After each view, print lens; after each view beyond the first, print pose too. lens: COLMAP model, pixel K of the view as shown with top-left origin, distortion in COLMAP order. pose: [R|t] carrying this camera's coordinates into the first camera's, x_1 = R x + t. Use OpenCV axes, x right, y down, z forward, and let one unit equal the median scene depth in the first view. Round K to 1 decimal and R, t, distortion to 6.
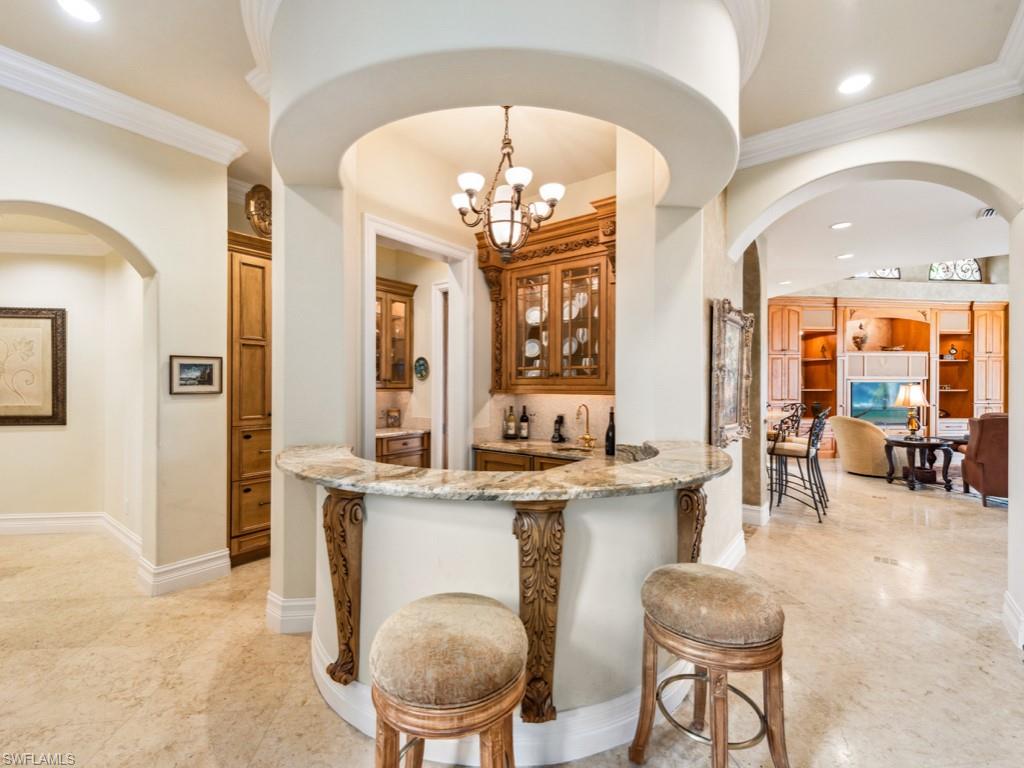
lens RADIAL K [[452.4, 0, 512.0], [0, 452.4, 384.0], [0, 0, 1]] dist [0.012417, 0.000141]
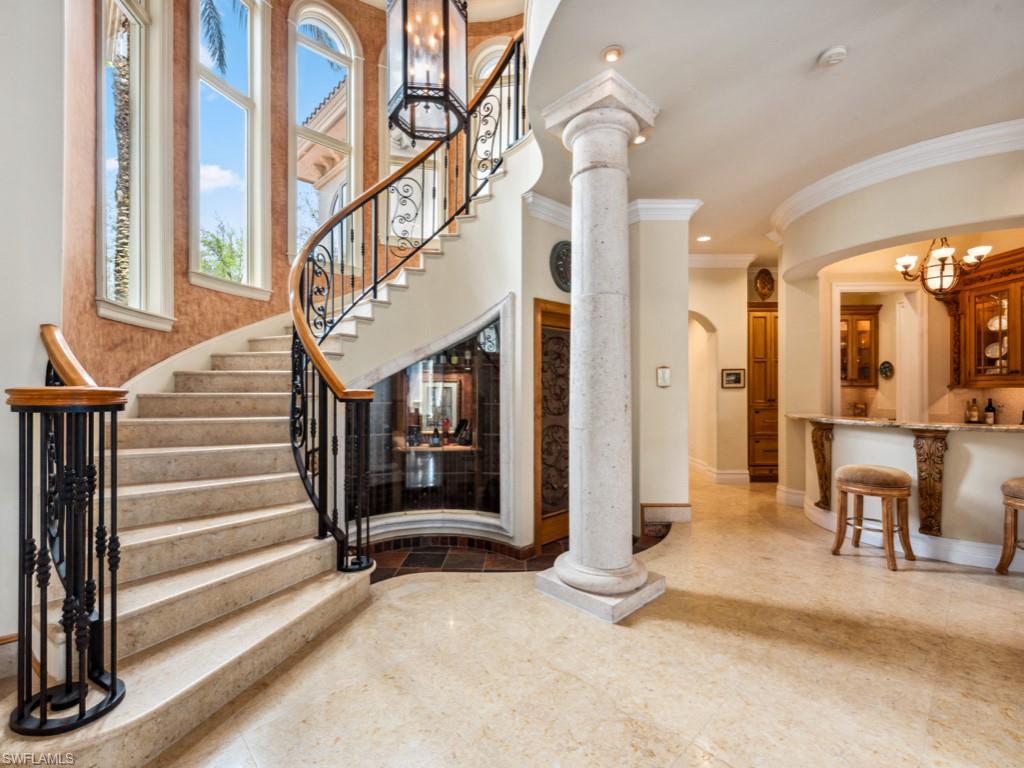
lens RADIAL K [[452.4, 0, 512.0], [0, 452.4, 384.0], [0, 0, 1]] dist [0.012417, 0.000141]
pose [[0.594696, -0.012073, -0.803860, 0.282223], [0.002685, 0.999911, -0.013031, 0.024876], [0.803946, 0.005591, 0.594676, -0.837964]]
